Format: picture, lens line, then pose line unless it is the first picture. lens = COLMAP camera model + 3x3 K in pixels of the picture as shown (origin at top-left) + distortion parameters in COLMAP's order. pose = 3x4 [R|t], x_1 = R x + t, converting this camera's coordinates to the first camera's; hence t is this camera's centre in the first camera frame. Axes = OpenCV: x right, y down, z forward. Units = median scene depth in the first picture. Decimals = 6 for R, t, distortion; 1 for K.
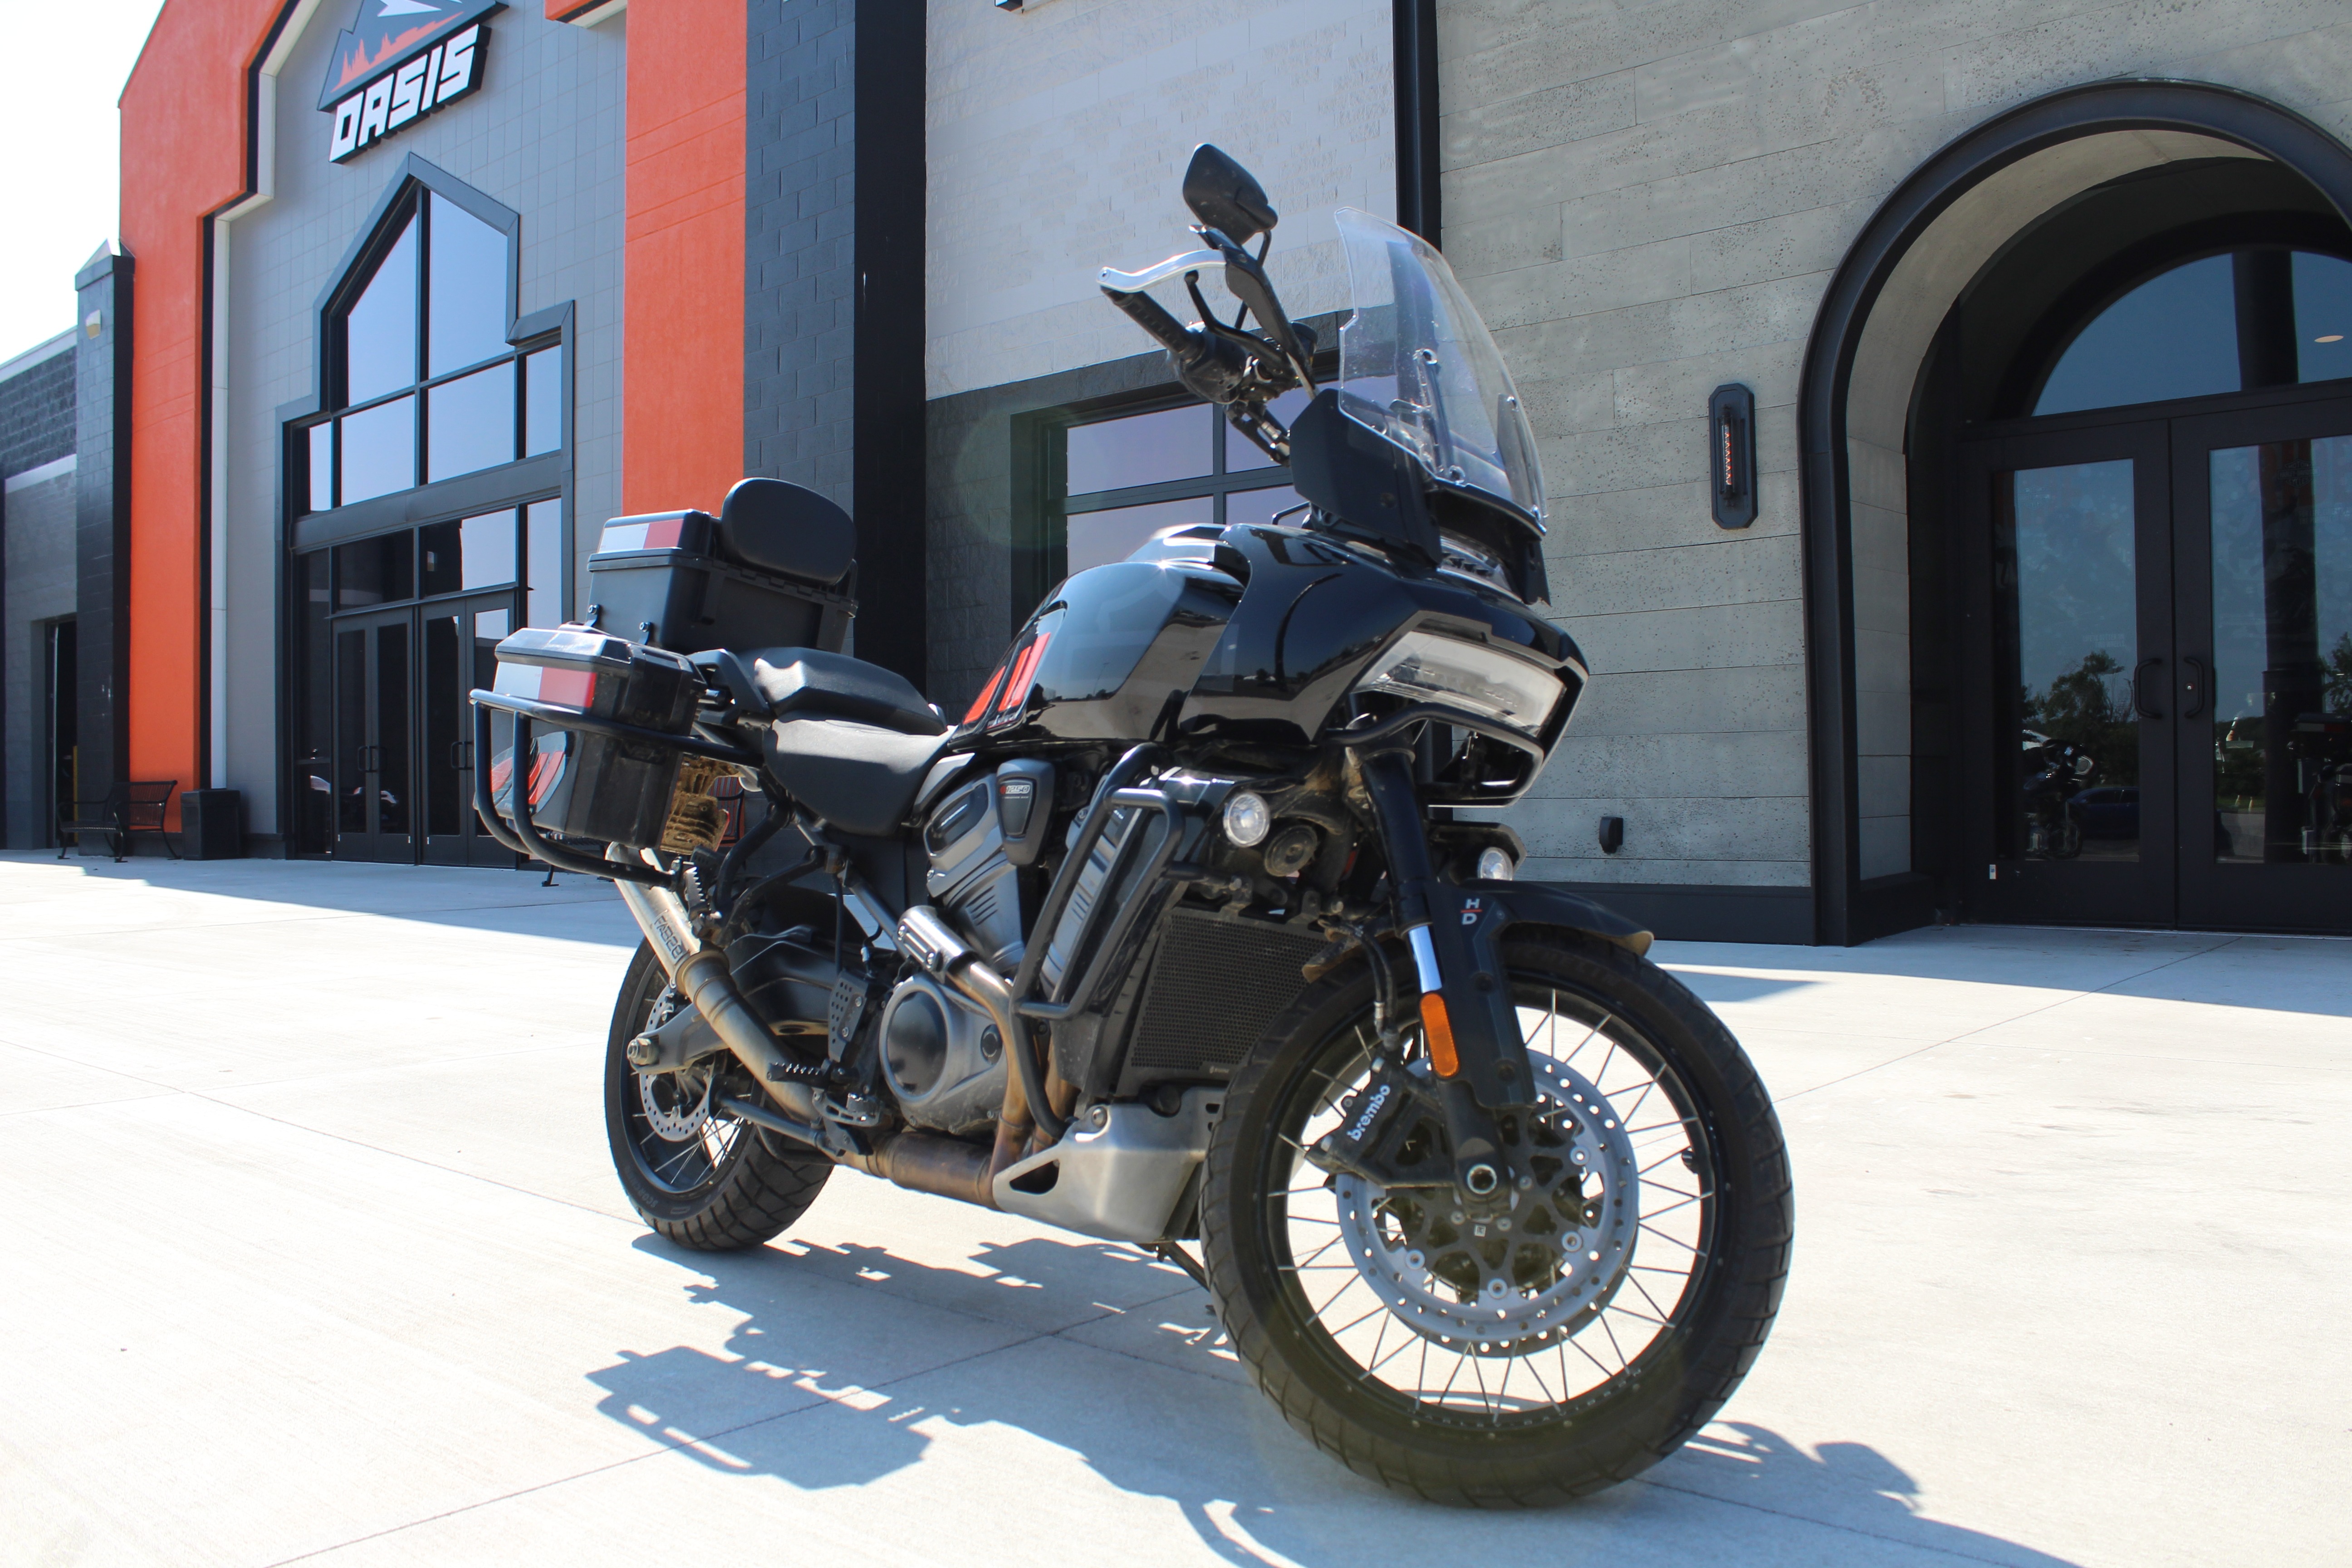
lens RADIAL K [[1968.1, 0, 1183.2], [0, 1968.1, 790.9], [0, 0, 1]] dist [-0.161657, 0.142276]
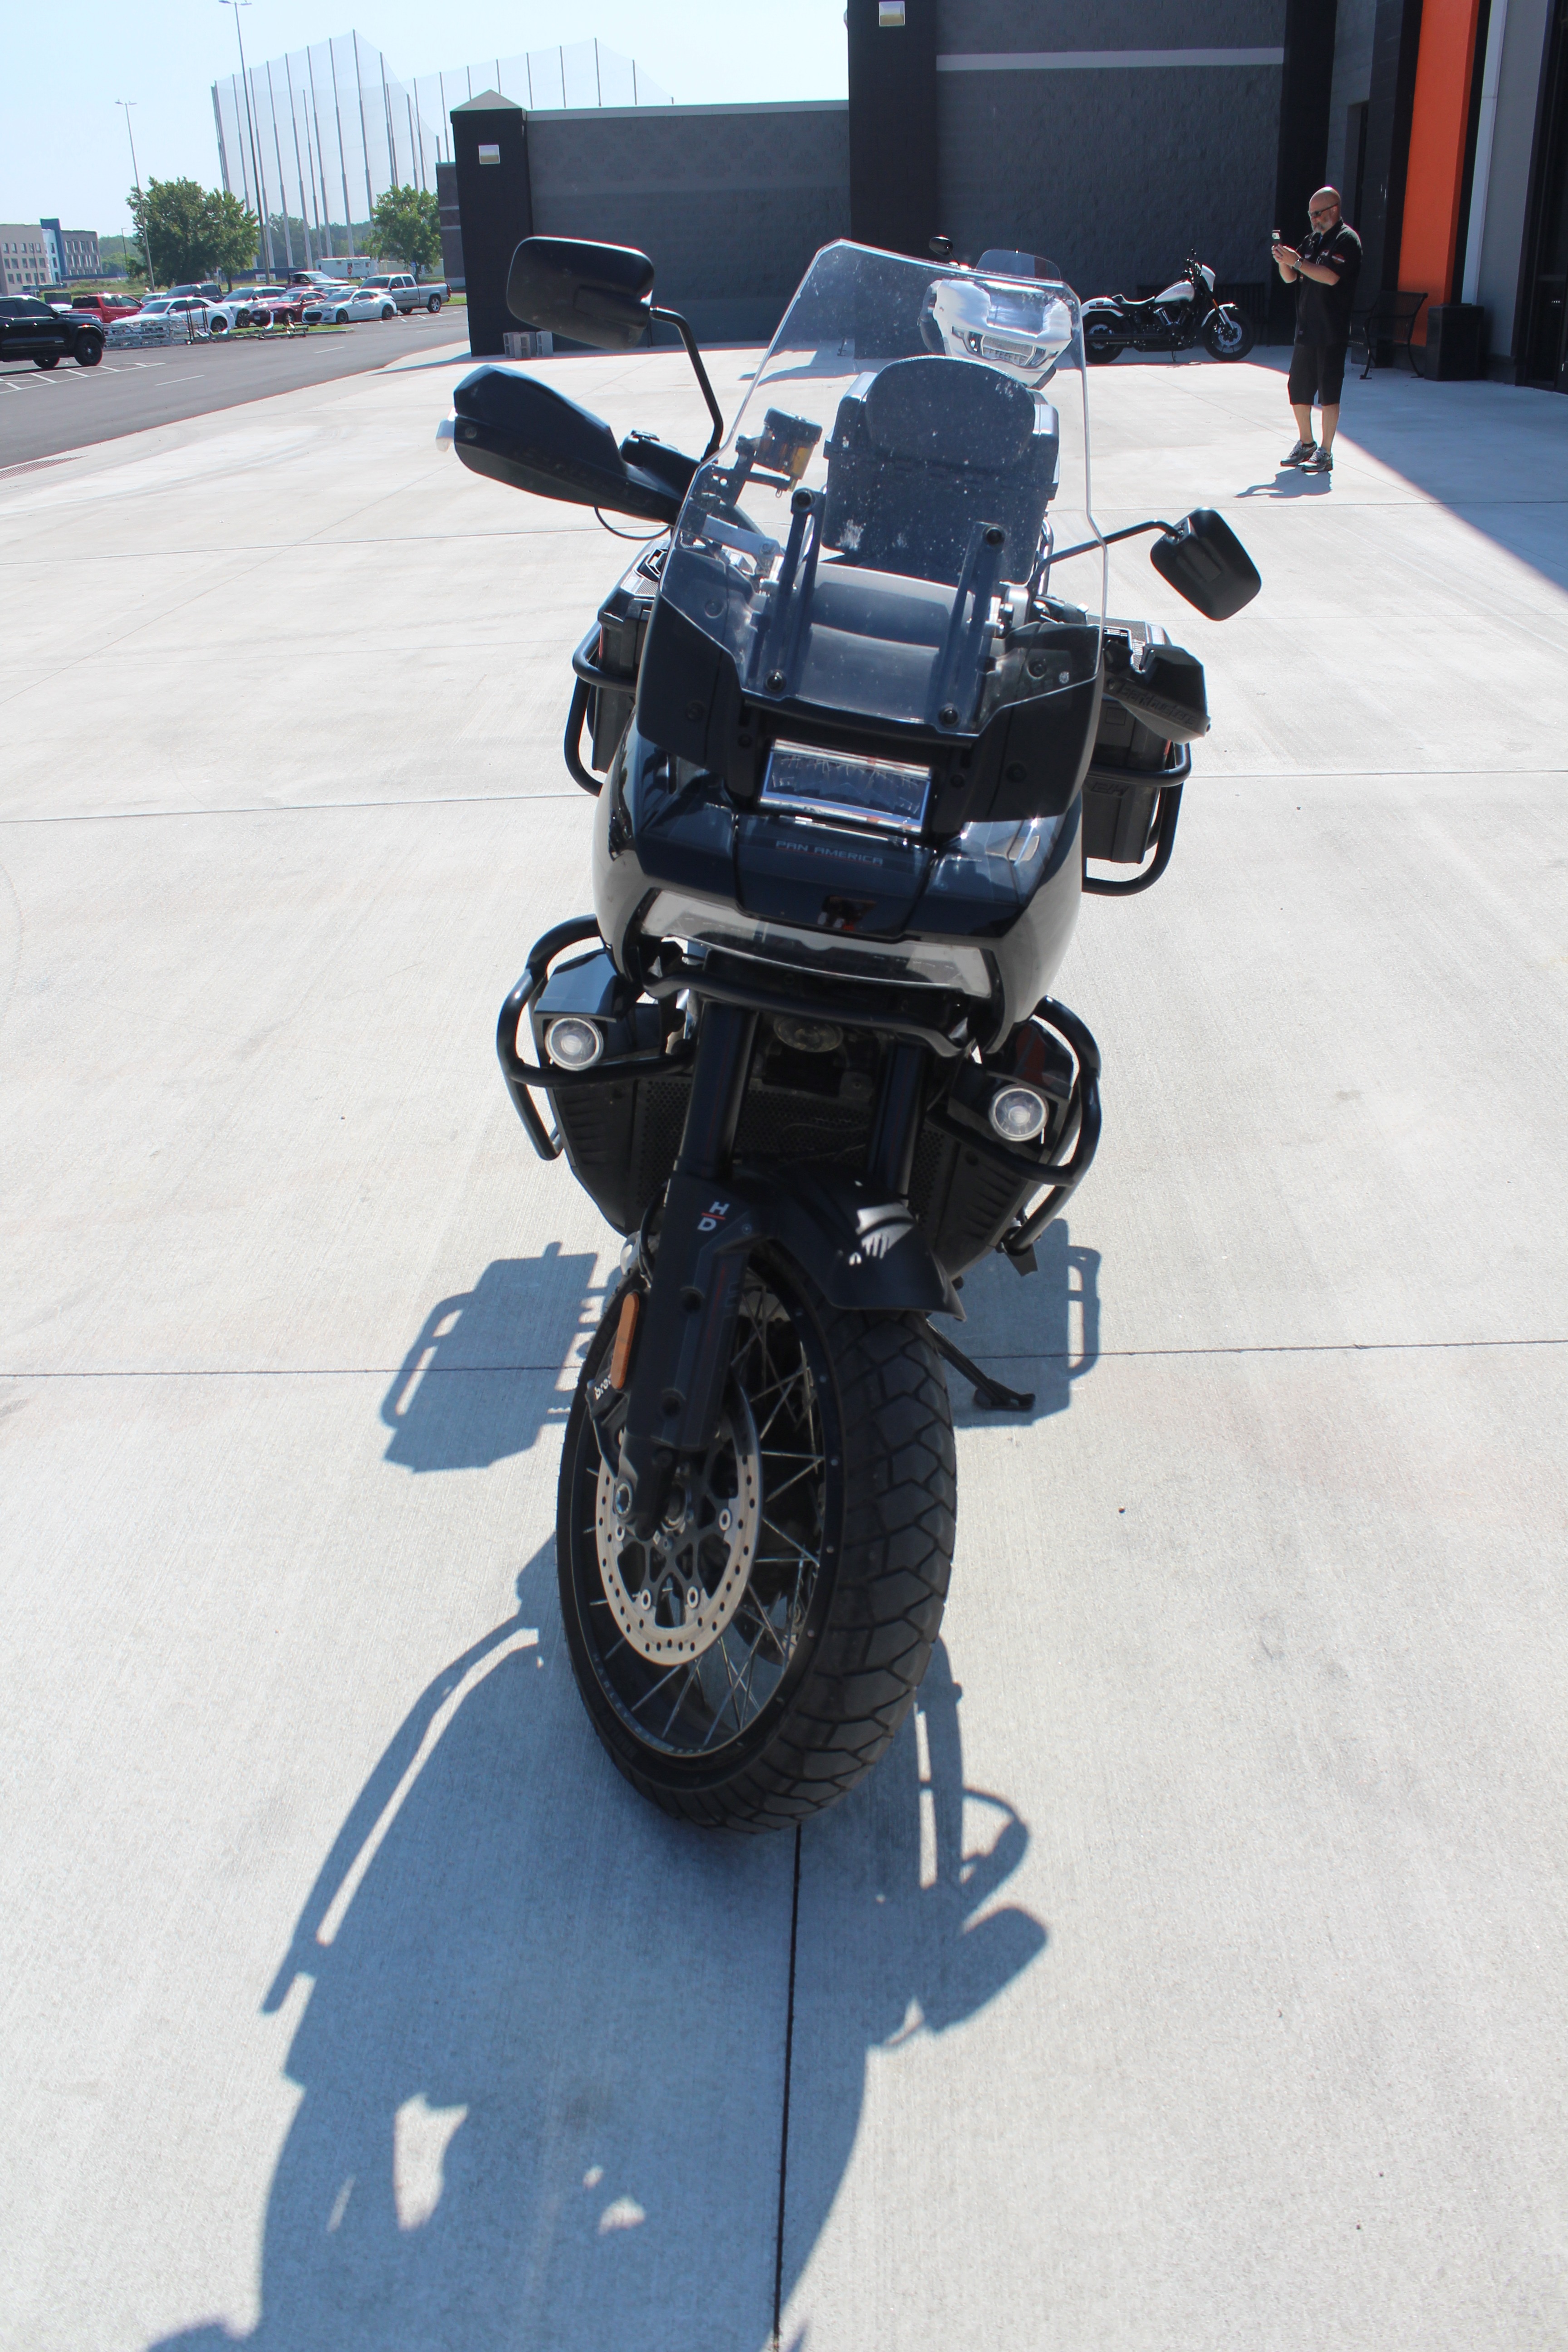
lens RADIAL K [[1968.1, 0, 802.2], [0, 1968.1, 1154.8], [0, 0, 1]] dist [-0.161657, 0.142276]
pose [[0.650859, 0.316978, -0.689861, 0.202924], [0.019650, 0.901332, 0.432684, -0.090073], [0.758944, -0.295172, 0.580411, 0.141146]]
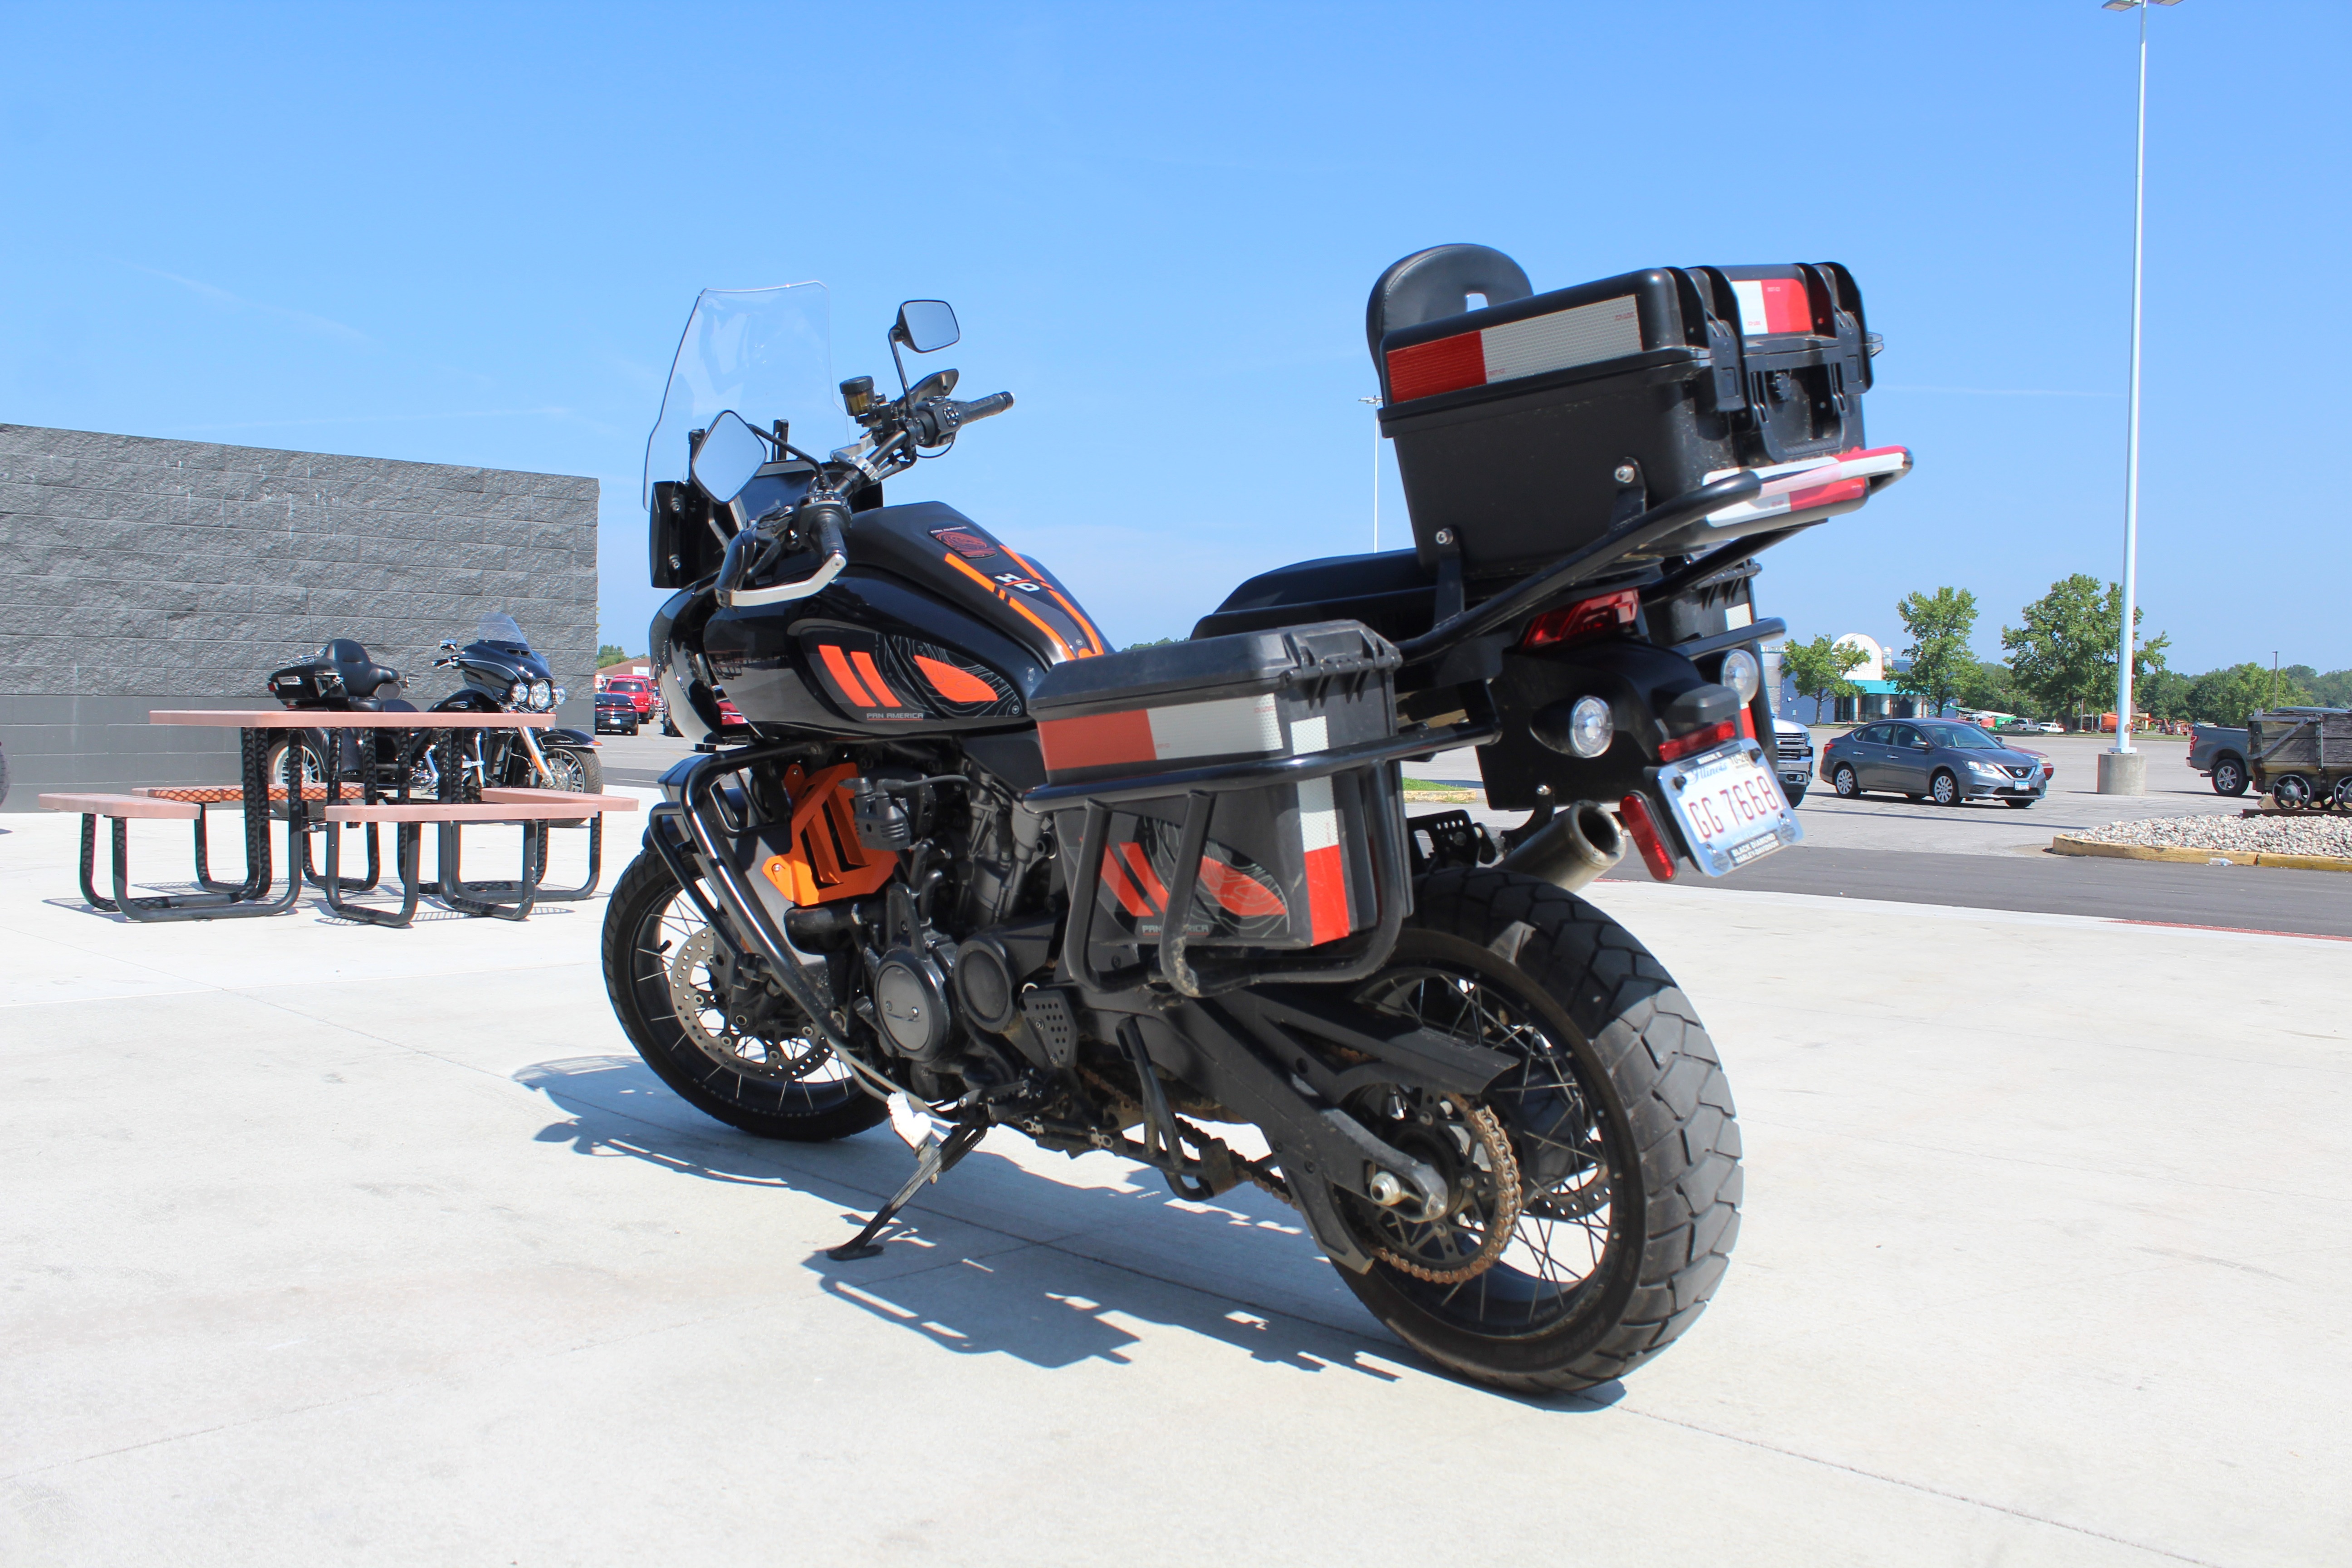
lens RADIAL K [[1968.1, 0, 1184.1], [0, 1968.1, 789.5], [0, 0, 1]] dist [-0.161657, 0.142276]
pose [[-0.999955, -0.005895, 0.007434, -0.051750], [-0.005553, 0.998961, 0.045223, -0.006461], [-0.007693, 0.045180, -0.998949, 0.690081]]
